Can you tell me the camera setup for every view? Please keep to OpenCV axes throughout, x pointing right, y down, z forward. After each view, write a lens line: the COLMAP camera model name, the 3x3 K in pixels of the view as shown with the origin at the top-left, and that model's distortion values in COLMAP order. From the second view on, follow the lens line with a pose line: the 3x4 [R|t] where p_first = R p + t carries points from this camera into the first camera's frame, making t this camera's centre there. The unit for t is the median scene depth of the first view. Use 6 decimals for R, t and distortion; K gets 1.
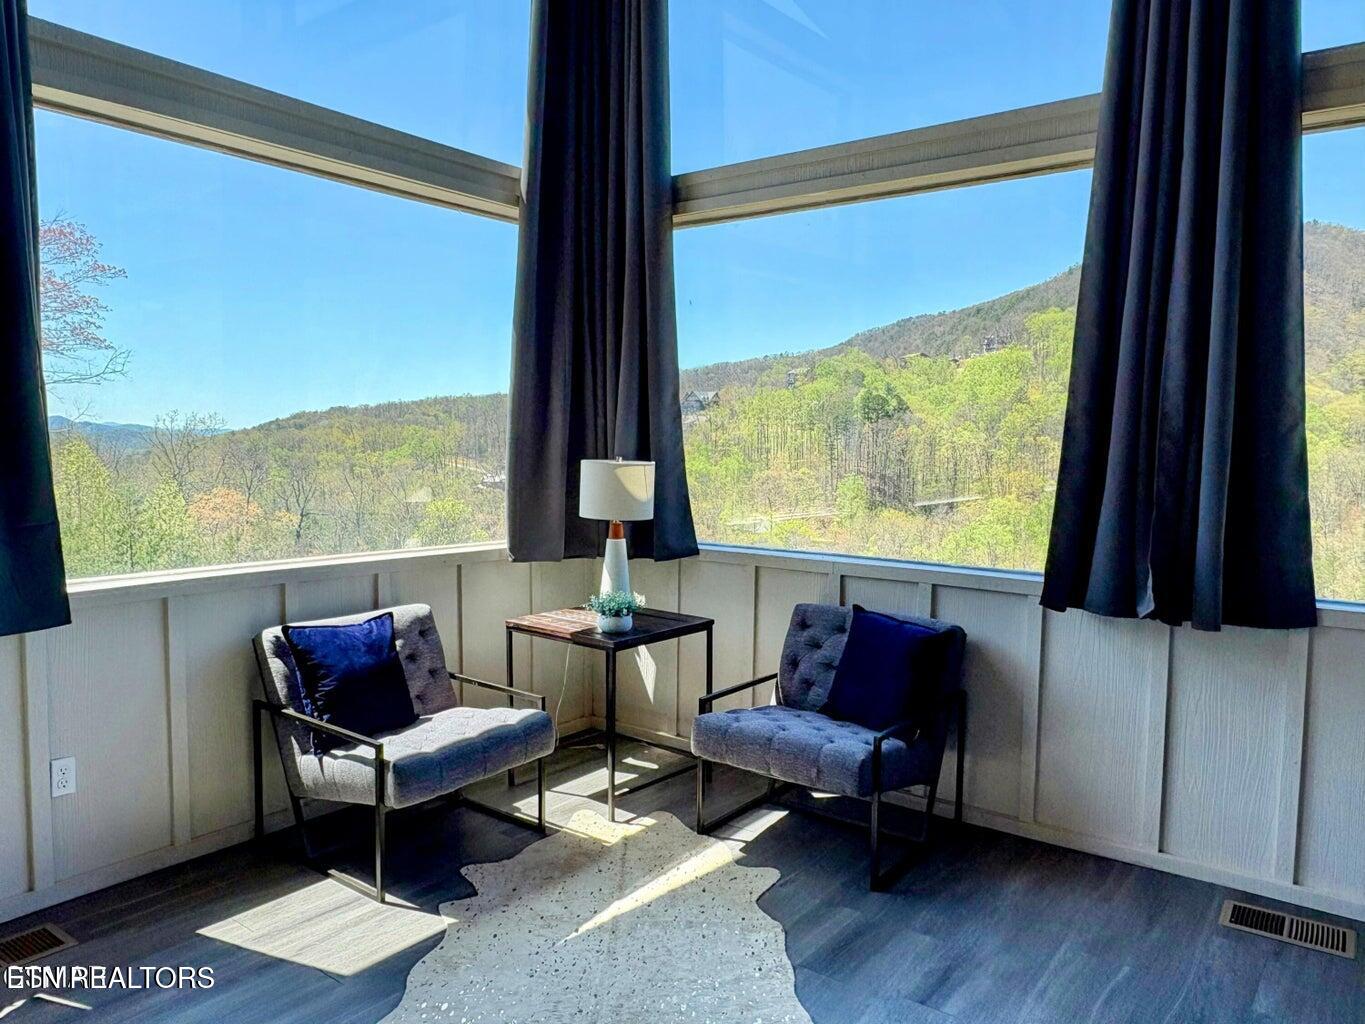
lens RADIAL K [[990.3, 0, 682.0], [0, 990.3, 517.0], [0, 0, 1]] dist [-0.000747, -0.001206]
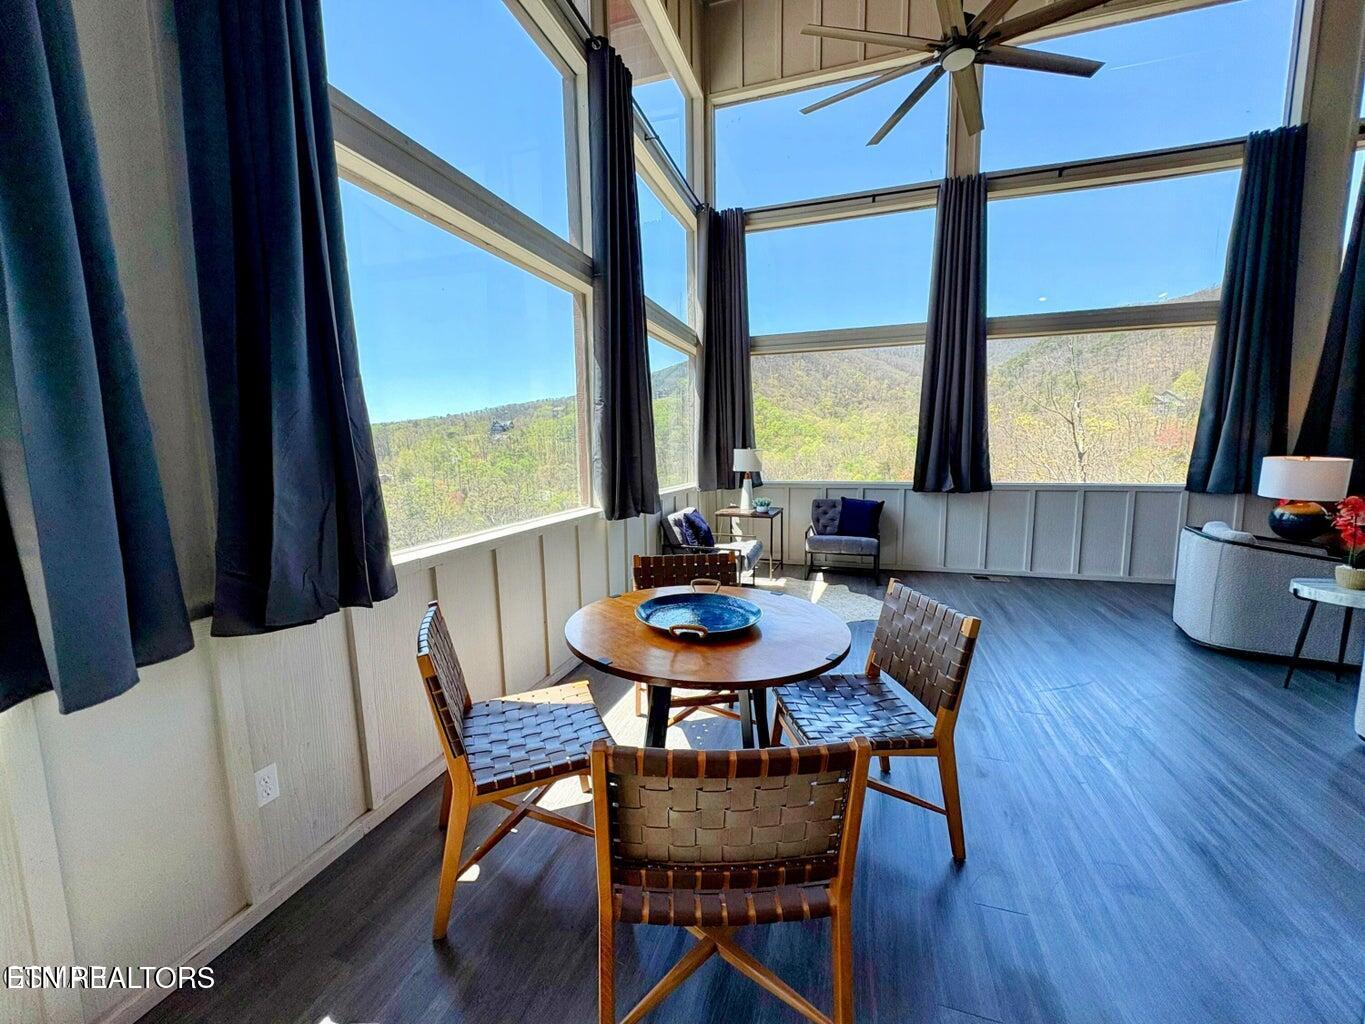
lens RADIAL K [[542.4, 0, 682.1], [0, 542.4, 513.8], [0, 0, 1]] dist [0.000337, -0.000436]
pose [[0.942988, -0.067054, 0.326001, -0.837915], [0.052269, 0.997177, 0.053914, 0.031446], [-0.328696, -0.033800, 0.943831, -0.347091]]
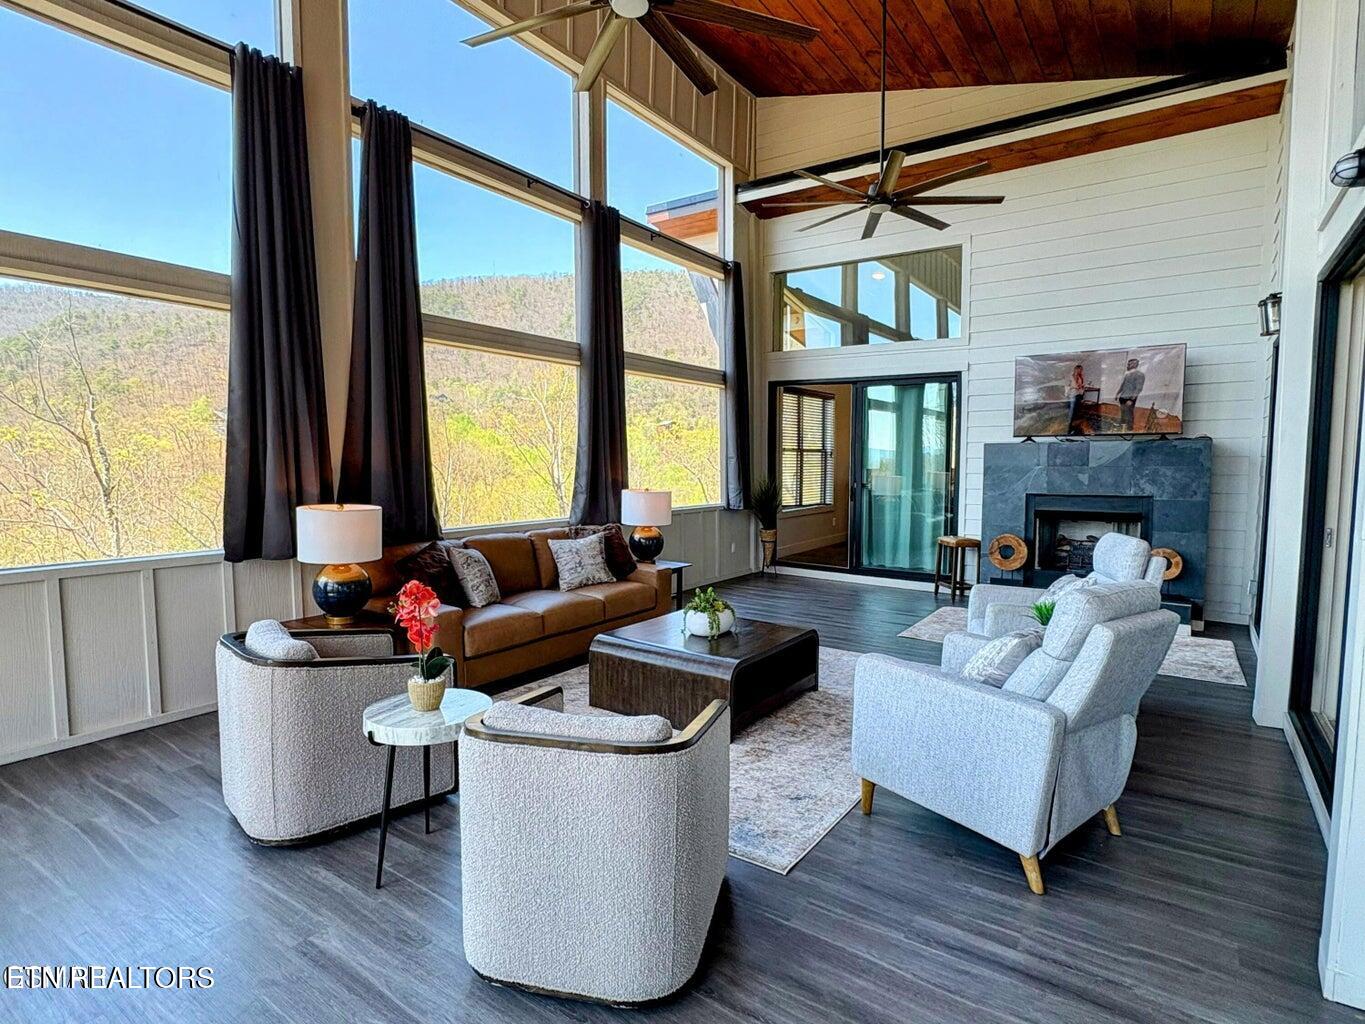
lens RADIAL K [[723.2, 0, 677.8], [0, 723.2, 516.9], [0, 0, 1]] dist [-0.000129, 0.000180]
pose [[-0.038864, -0.088575, 0.995311, -0.347912], [0.080072, 0.992584, 0.091459, -0.007896], [-0.996031, 0.083251, -0.031483, -0.155982]]
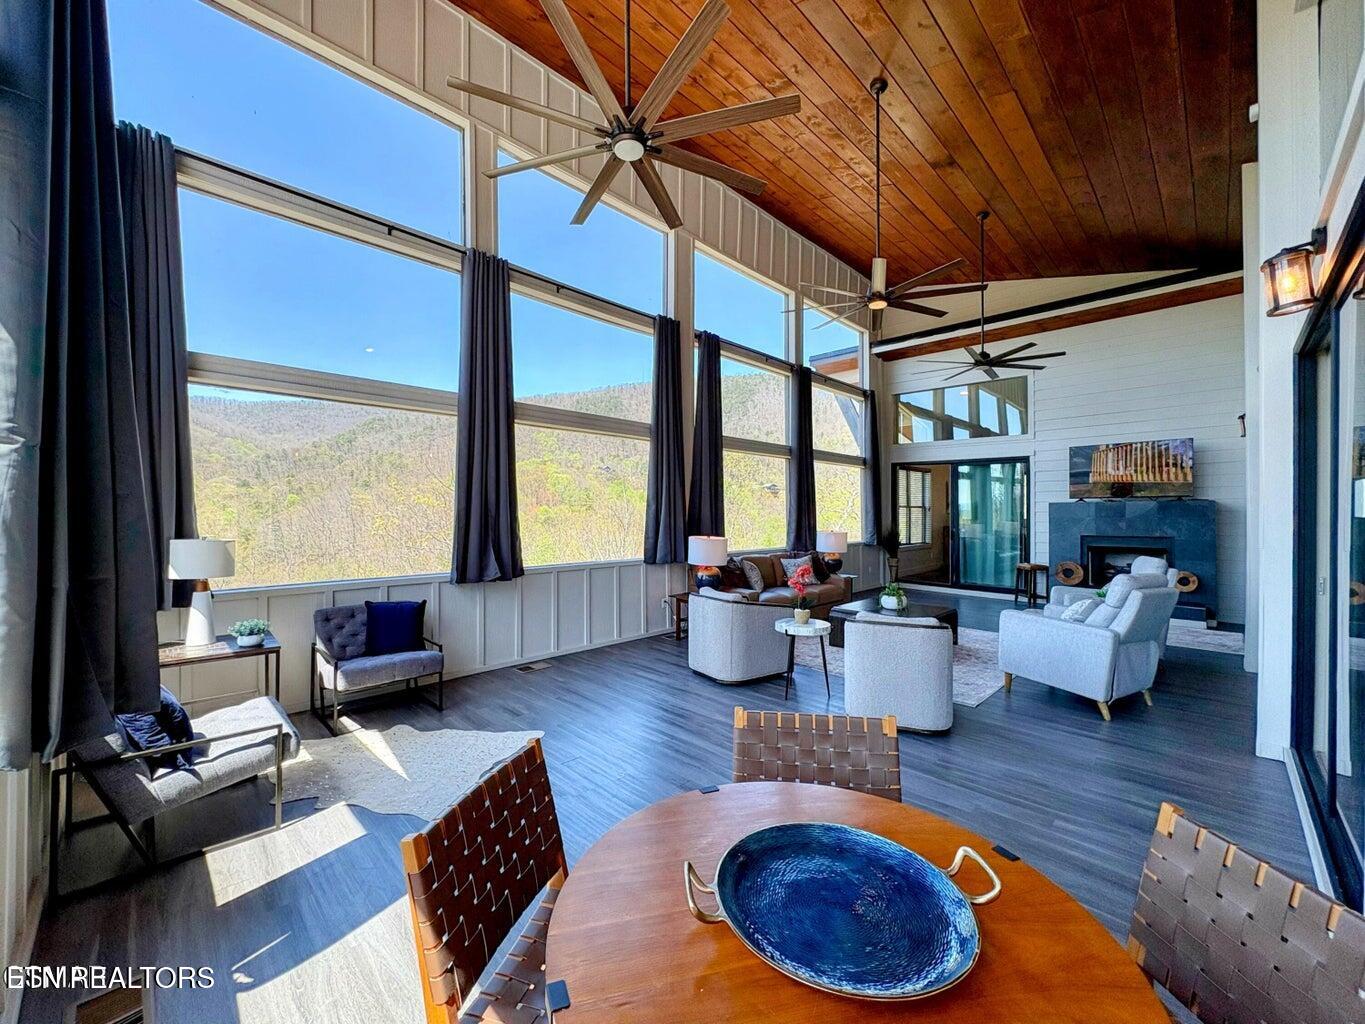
lens RADIAL K [[542.4, 0, 682.1], [0, 542.4, 513.8], [0, 0, 1]] dist [0.000337, -0.000436]
pose [[0.130438, -0.011453, 0.991390, -0.933990], [0.080920, 0.996720, 0.000867, -0.044206], [-0.988149, 0.080111, 0.130937, 0.205115]]
